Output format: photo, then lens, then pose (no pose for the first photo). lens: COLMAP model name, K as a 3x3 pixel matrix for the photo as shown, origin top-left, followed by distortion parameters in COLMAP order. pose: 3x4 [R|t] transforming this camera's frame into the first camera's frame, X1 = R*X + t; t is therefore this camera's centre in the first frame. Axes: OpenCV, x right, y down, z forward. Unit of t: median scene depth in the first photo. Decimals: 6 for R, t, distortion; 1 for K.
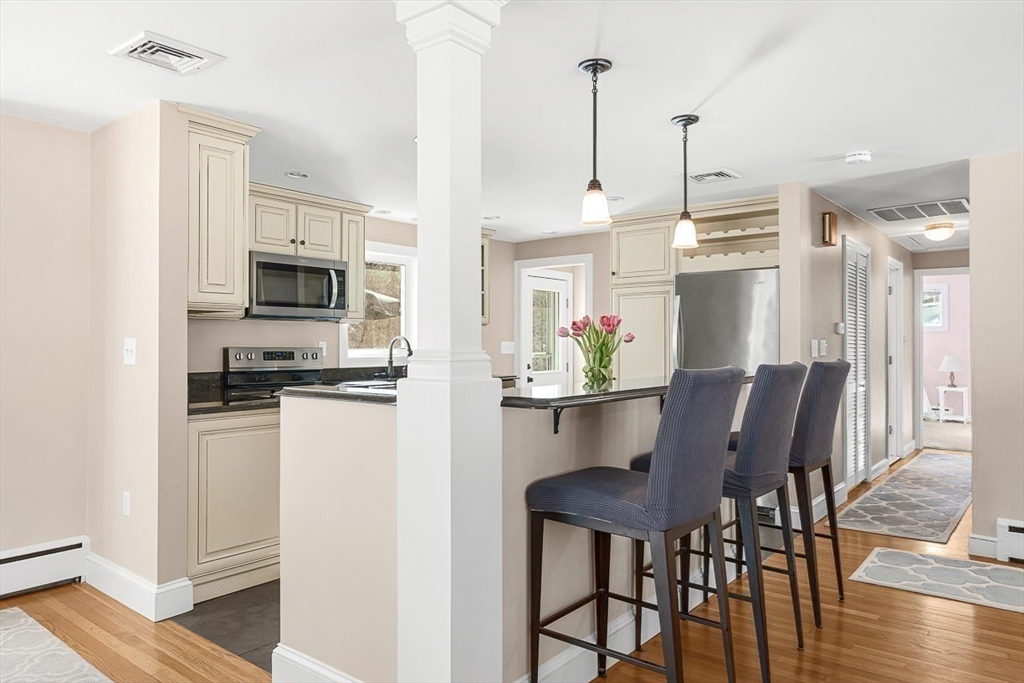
lens RADIAL K [[688.9, 0, 512.0], [0, 688.9, 341.5], [0, 0, 1]] dist [-0.001879, -0.000400]
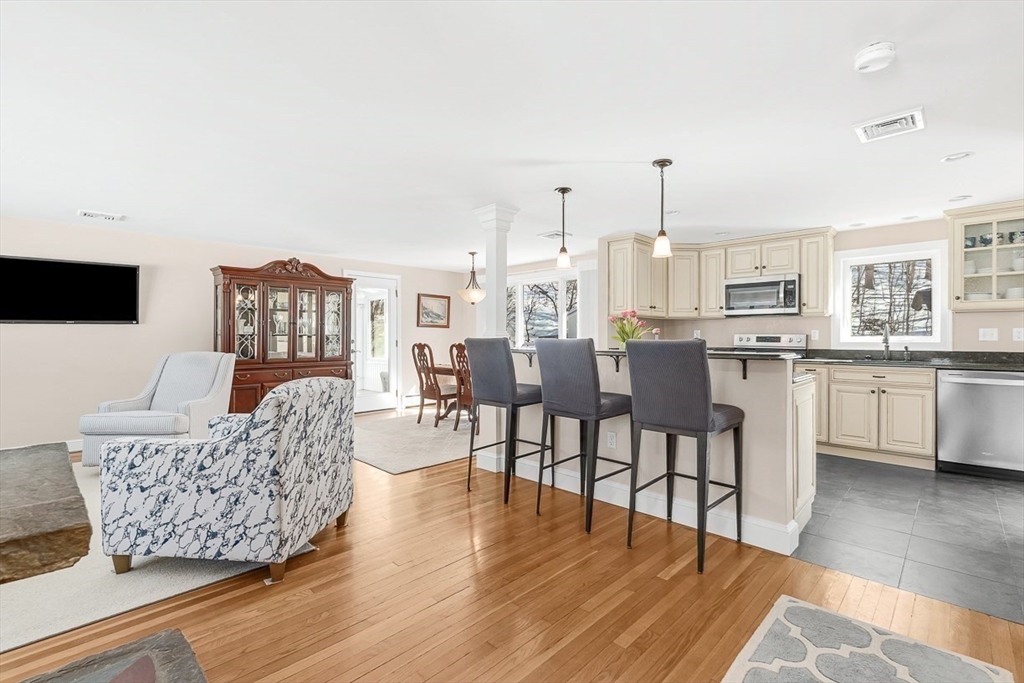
lens RADIAL K [[464.4, 0, 512.0], [0, 464.4, 341.5], [0, 0, 1]] dist [-0.000080, -0.000111]
pose [[-0.104556, 0.006881, -0.994495, 0.763398], [0.000327, 0.999976, 0.006885, 0.017486], [0.994519, 0.000394, -0.104555, 0.503723]]
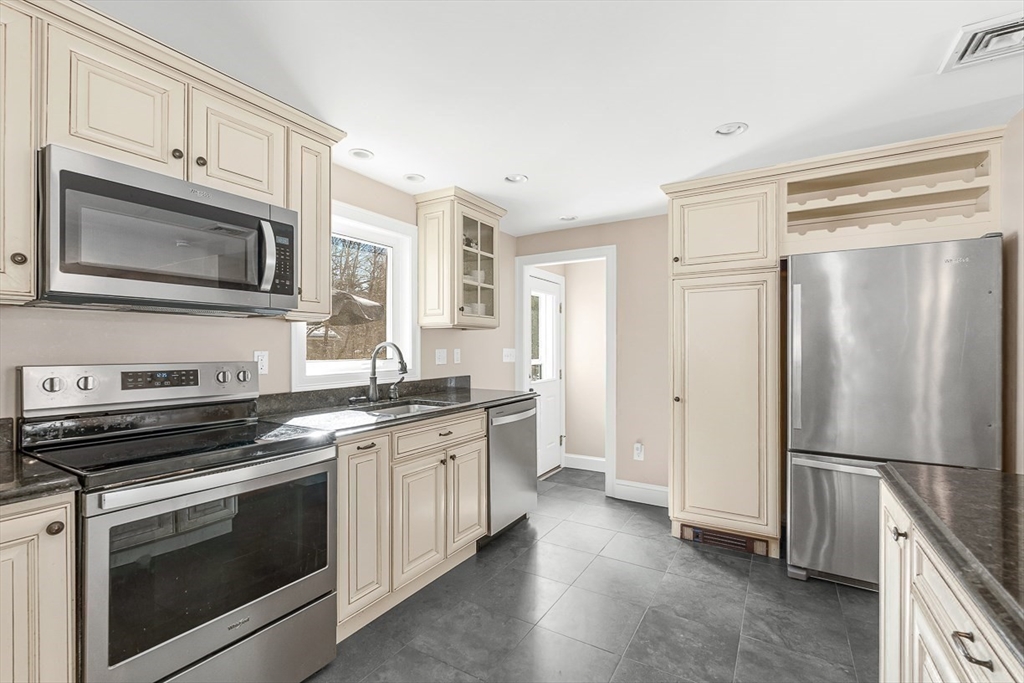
lens RADIAL K [[454.1, 0, 510.5], [0, 454.1, 346.2], [0, 0, 1]] dist [-0.000524, -0.000145]
pose [[0.991248, -0.001380, 0.132009, -0.111623], [0.001169, 0.999998, 0.001679, -0.004966], [-0.132011, -0.001510, 0.991247, 0.591432]]
